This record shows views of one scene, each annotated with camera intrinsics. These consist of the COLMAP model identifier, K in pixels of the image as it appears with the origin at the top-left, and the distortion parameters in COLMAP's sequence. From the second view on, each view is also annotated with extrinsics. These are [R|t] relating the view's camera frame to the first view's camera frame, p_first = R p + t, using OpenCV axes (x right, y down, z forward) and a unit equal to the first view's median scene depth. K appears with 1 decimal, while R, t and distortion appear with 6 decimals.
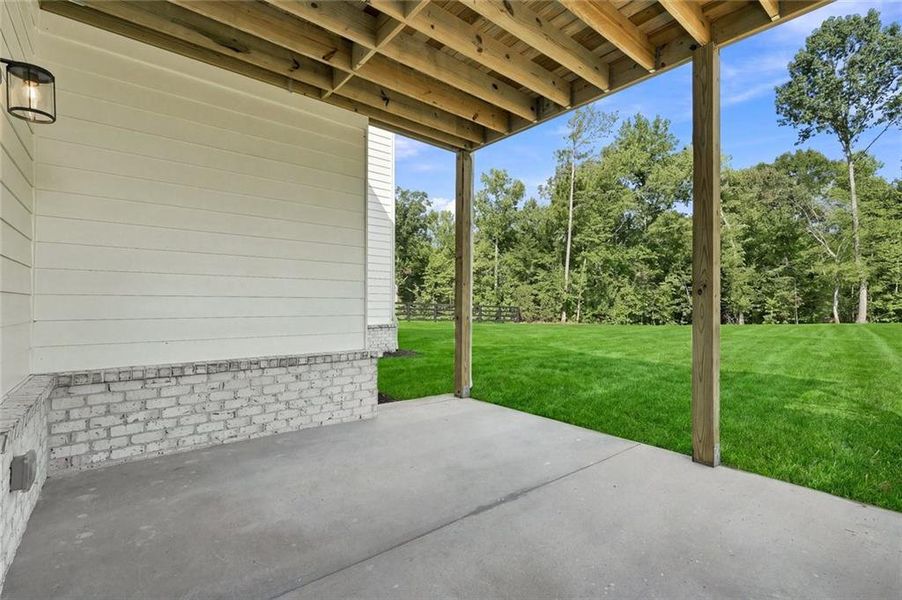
lens RADIAL K [[404.1, 0, 451.0], [0, 404.1, 300.0], [0, 0, 1]] dist [0.003313, 0.000016]
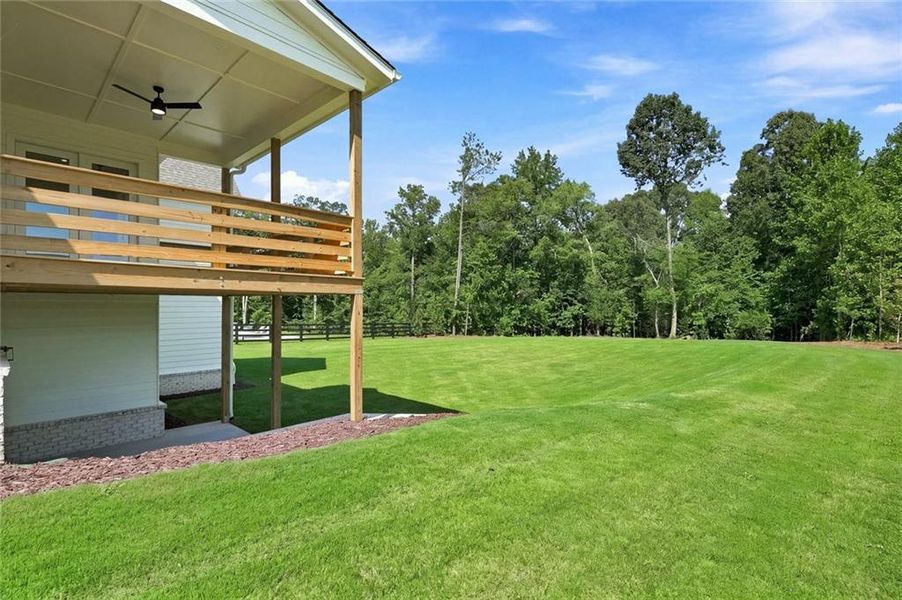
lens RADIAL K [[411.6, 0, 447.5], [0, 411.6, 306.3], [0, 0, 1]] dist [0.012046, -0.000506]
pose [[0.991131, -0.004747, 0.132803, 0.109017], [0.002573, 0.999860, 0.016536, -0.046152], [-0.132863, -0.016048, 0.991004, -0.147393]]
